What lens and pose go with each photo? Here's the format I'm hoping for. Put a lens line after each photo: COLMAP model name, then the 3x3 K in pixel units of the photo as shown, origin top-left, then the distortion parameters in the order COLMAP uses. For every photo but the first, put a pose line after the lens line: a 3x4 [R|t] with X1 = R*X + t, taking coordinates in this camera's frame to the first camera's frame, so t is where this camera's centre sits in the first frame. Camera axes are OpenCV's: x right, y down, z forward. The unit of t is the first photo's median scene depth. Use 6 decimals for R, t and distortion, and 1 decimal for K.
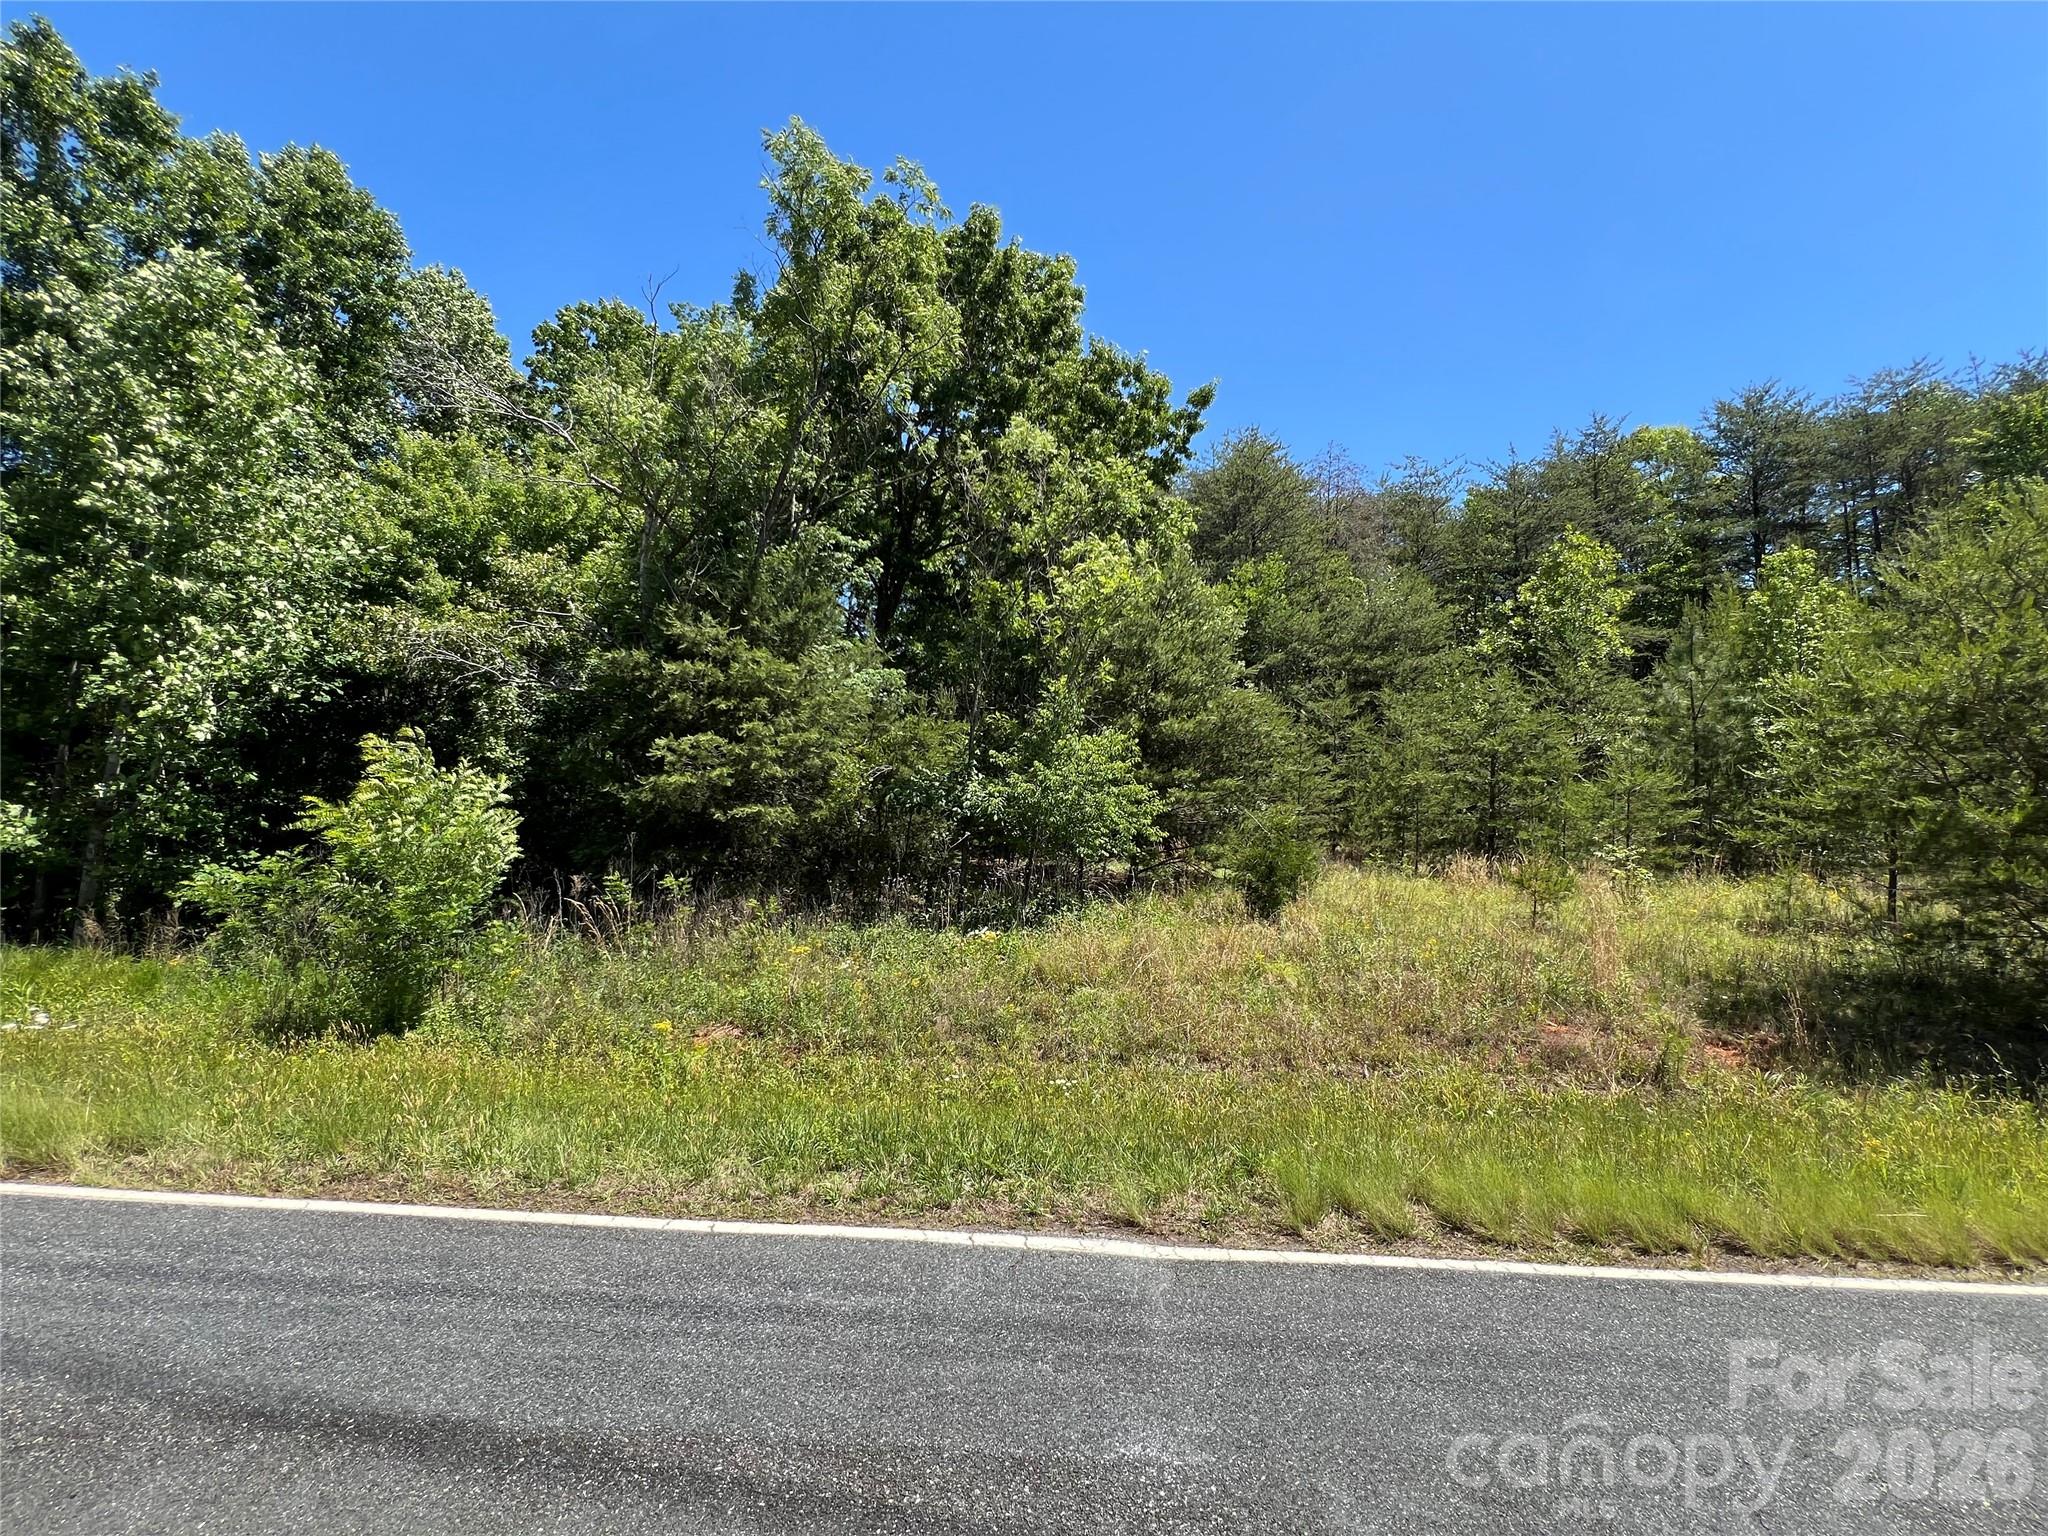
lens RADIAL K [[820.3, 0, 1017.3], [0, 820.3, 770.4], [0, 0, 1]] dist [0.000164, -0.000307]
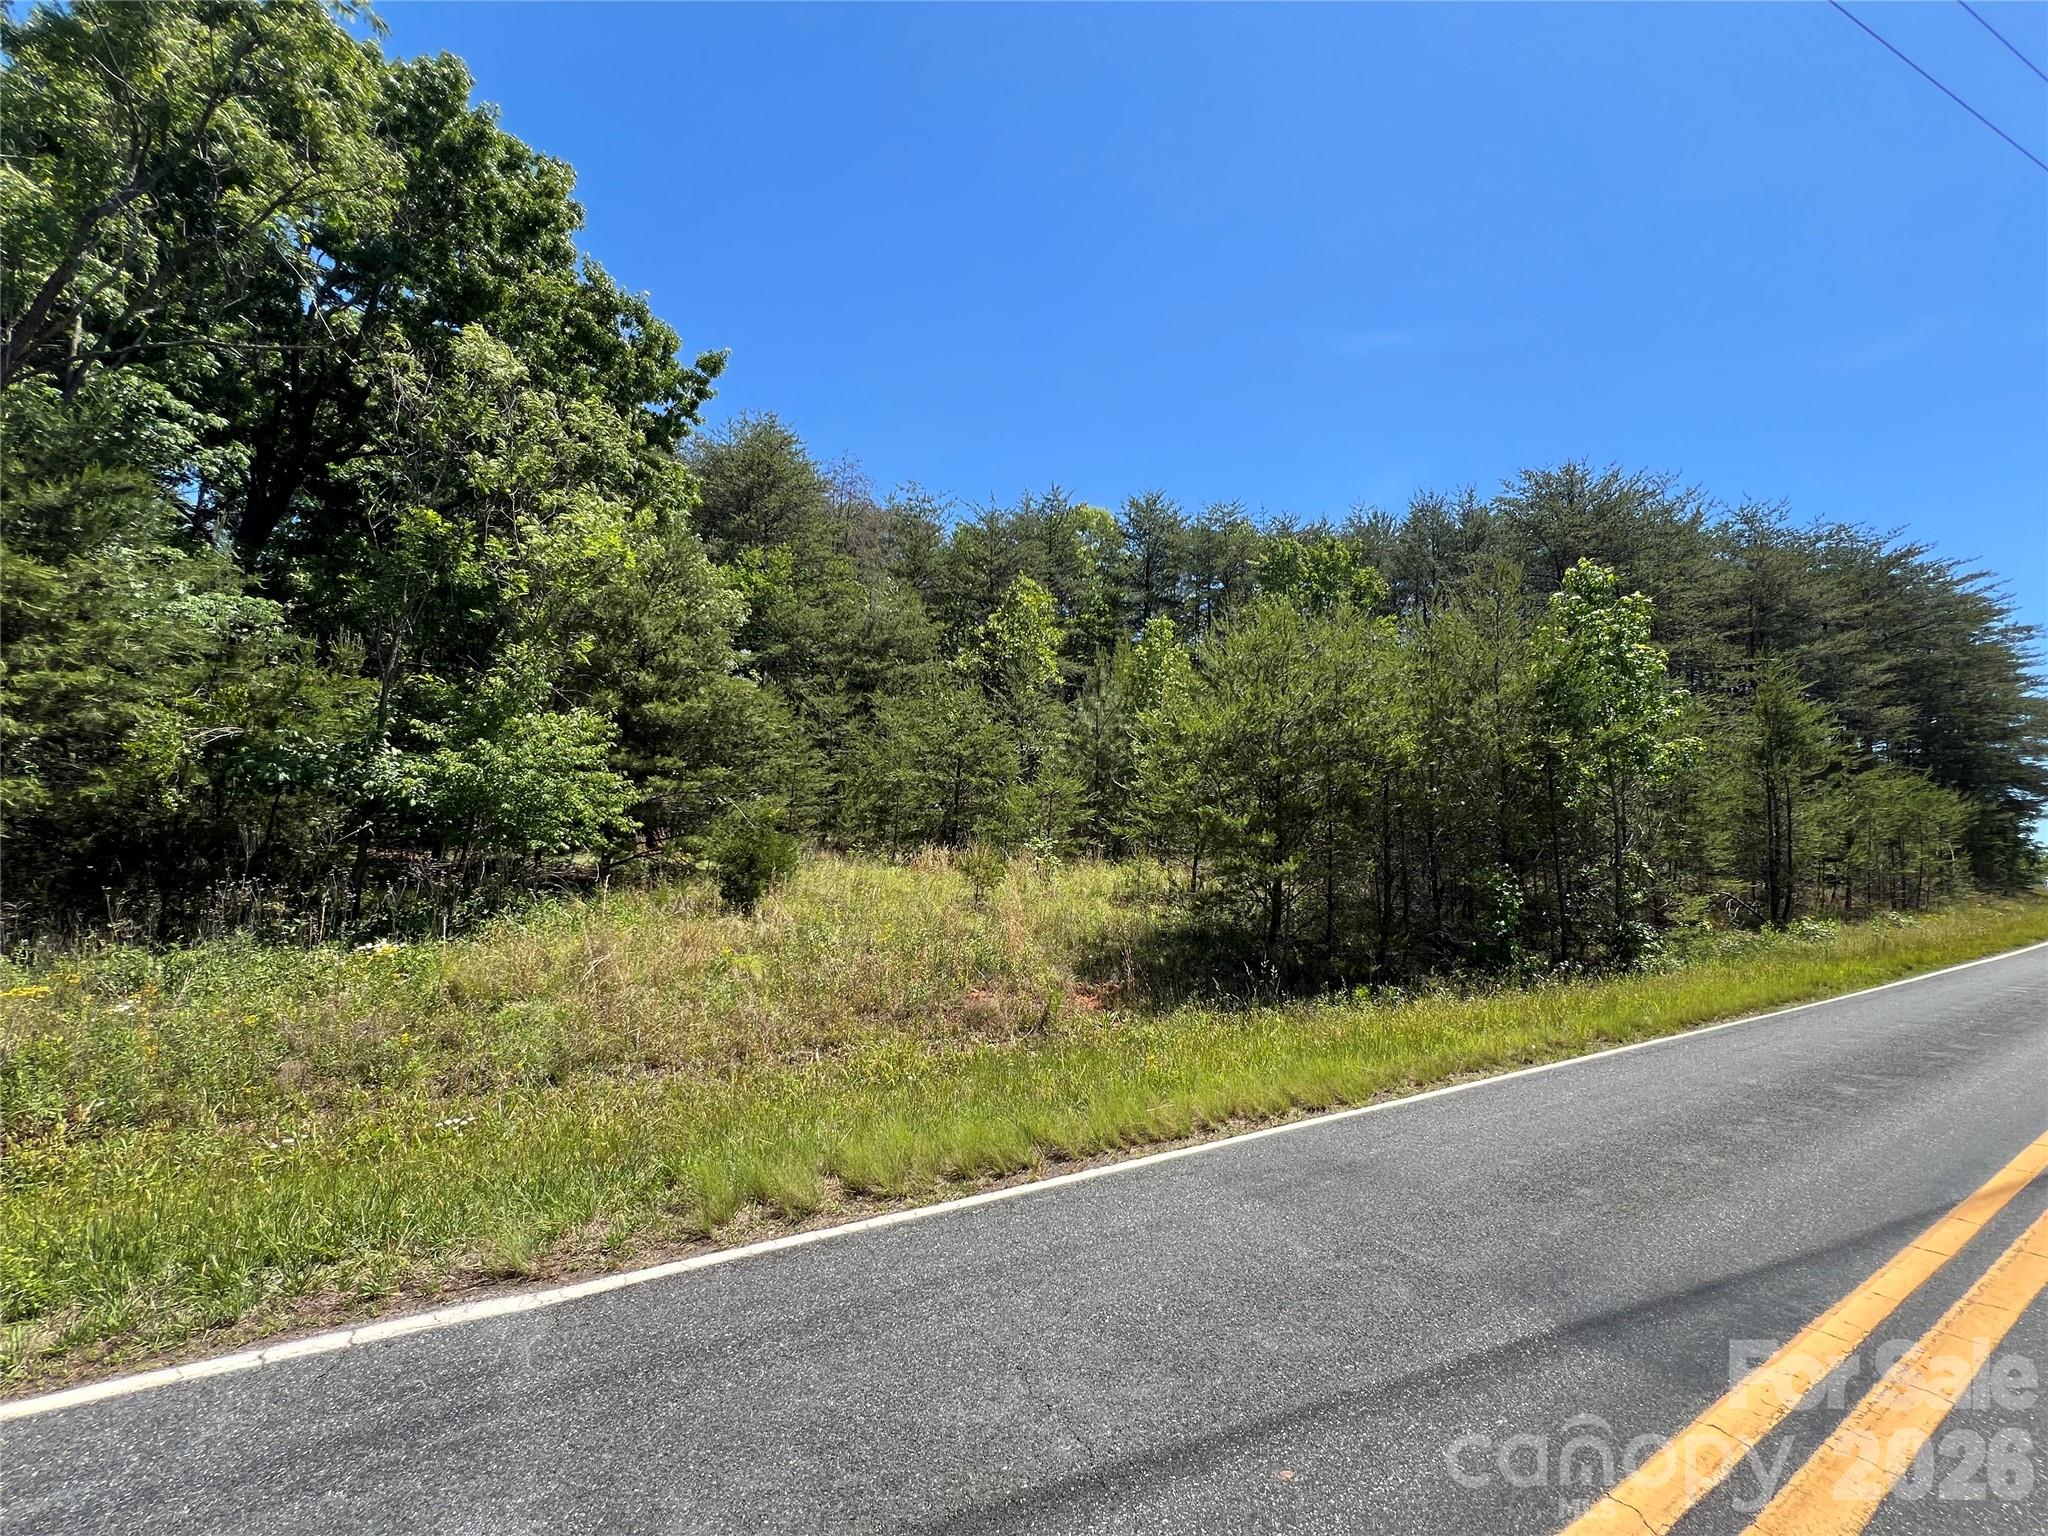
lens RADIAL K [[820.3, 0, 1016.8], [0, 820.3, 771.3], [0, 0, 1]] dist [0.000164, -0.000307]
pose [[0.832756, 0.046705, 0.551666, 0.022634], [-0.054734, 0.998499, -0.001911, -0.004301], [-0.550928, -0.028604, 0.834063, -0.004916]]
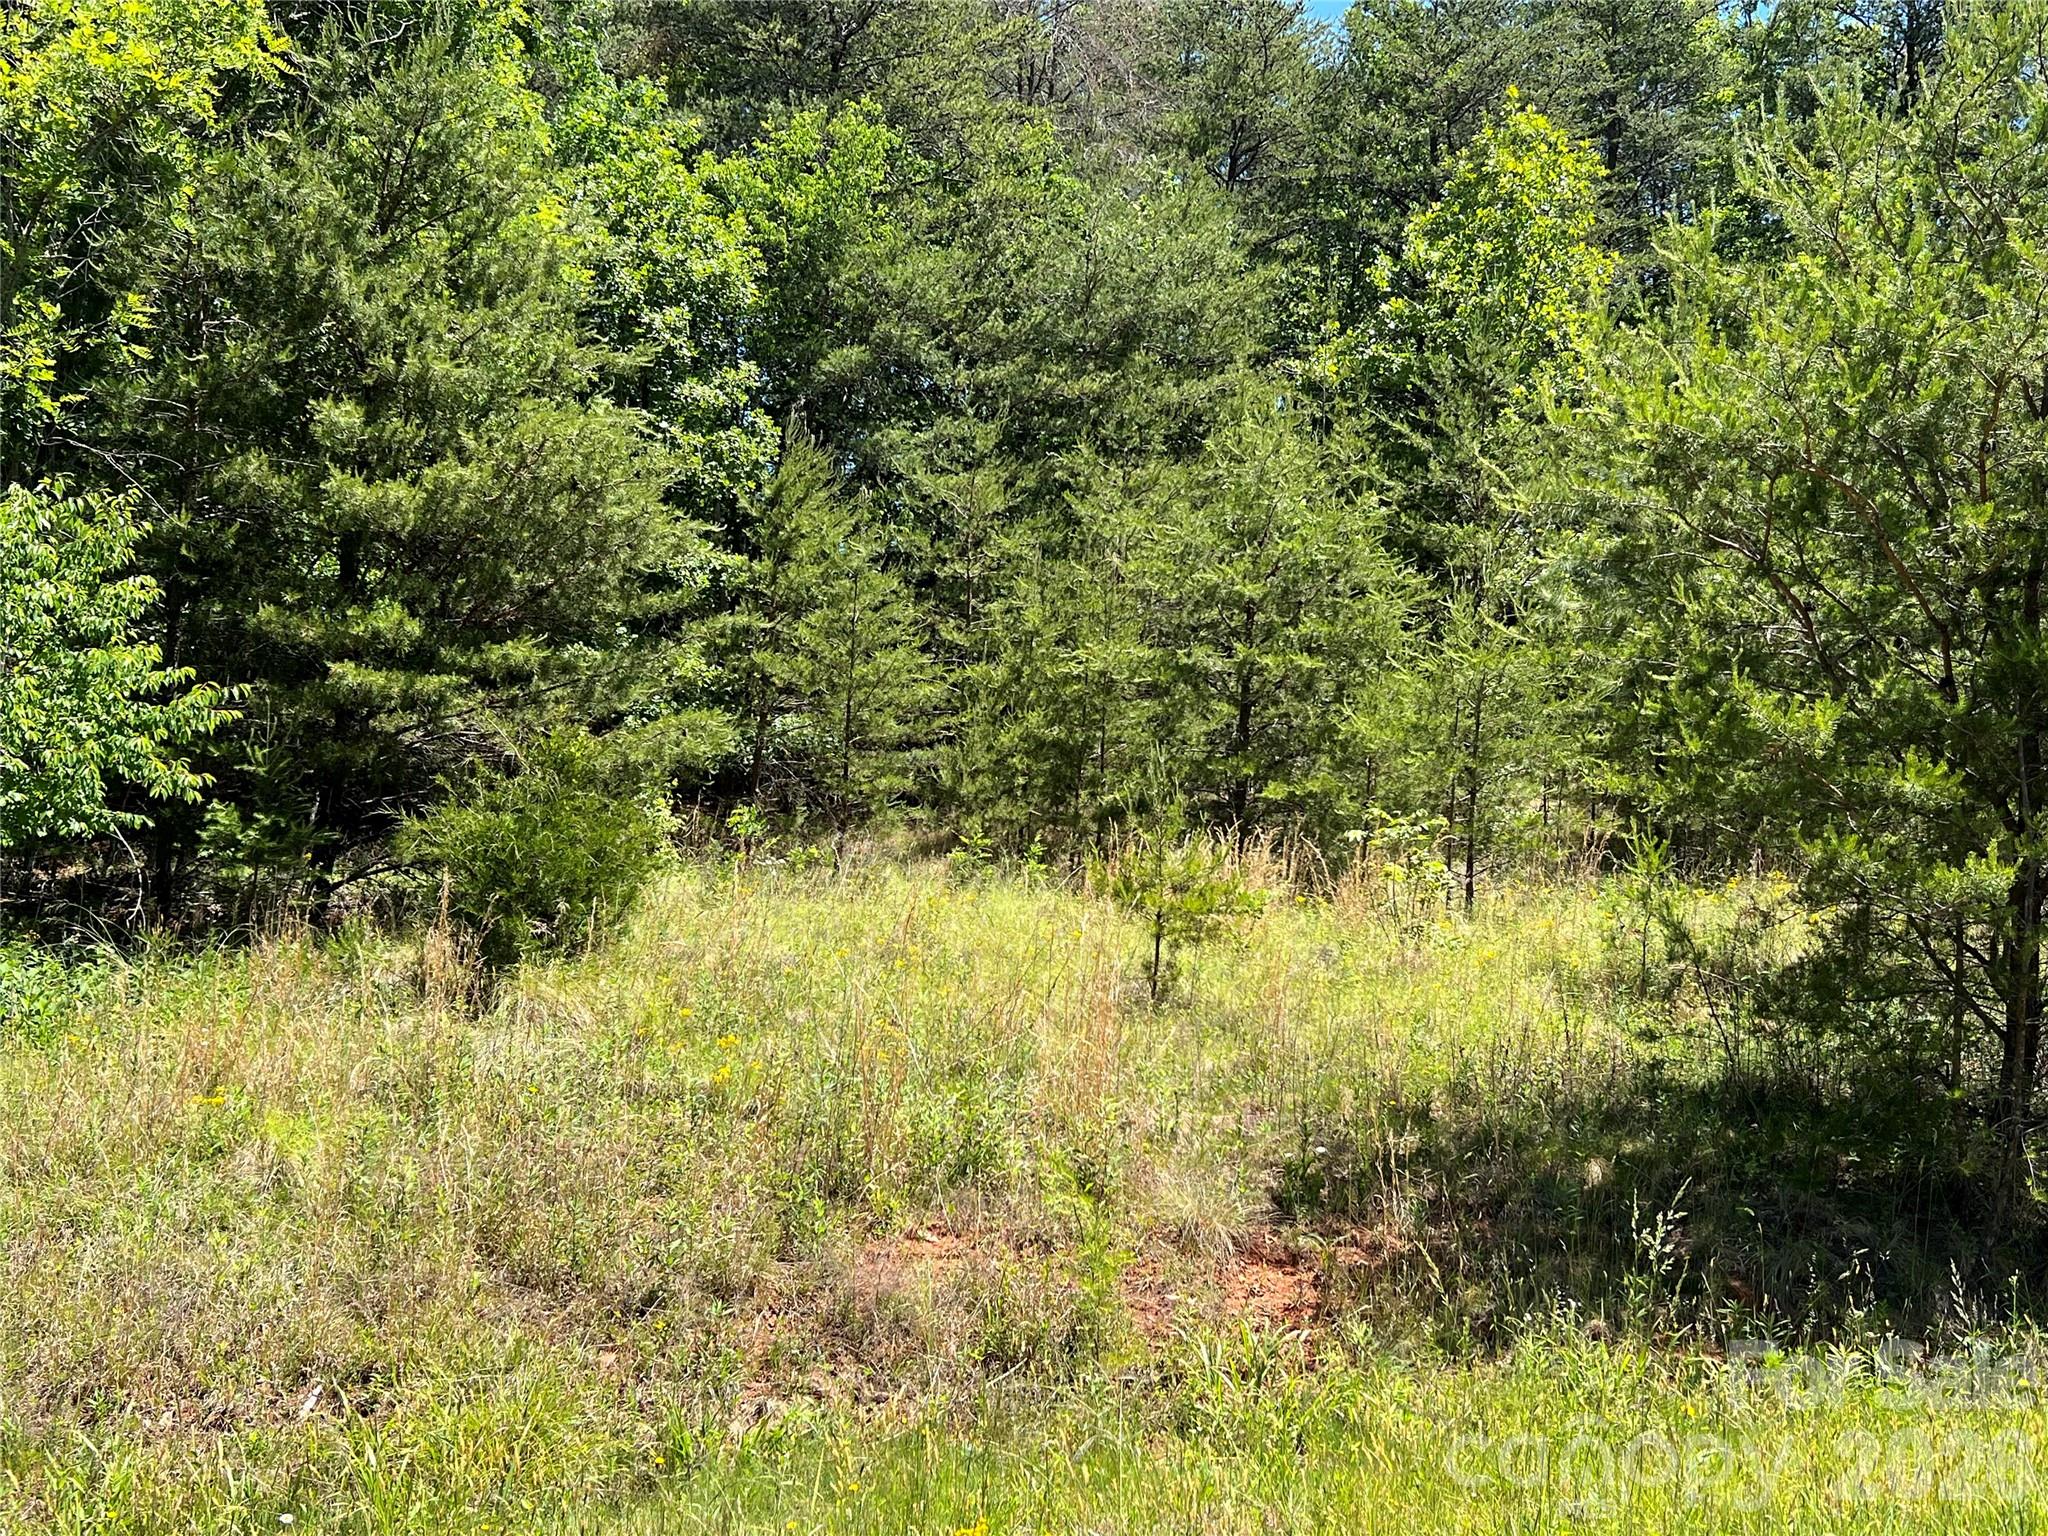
lens RADIAL K [[2012.4, 0, 1030.9], [0, 2012.4, 772.5], [0, 0, 1]] dist [0.121746, 0.000000]
pose [[0.956306, 0.003192, 0.292349, 0.255855], [-0.020535, 0.998204, 0.056275, 0.016555], [-0.291645, -0.059820, 0.954654, 0.034901]]
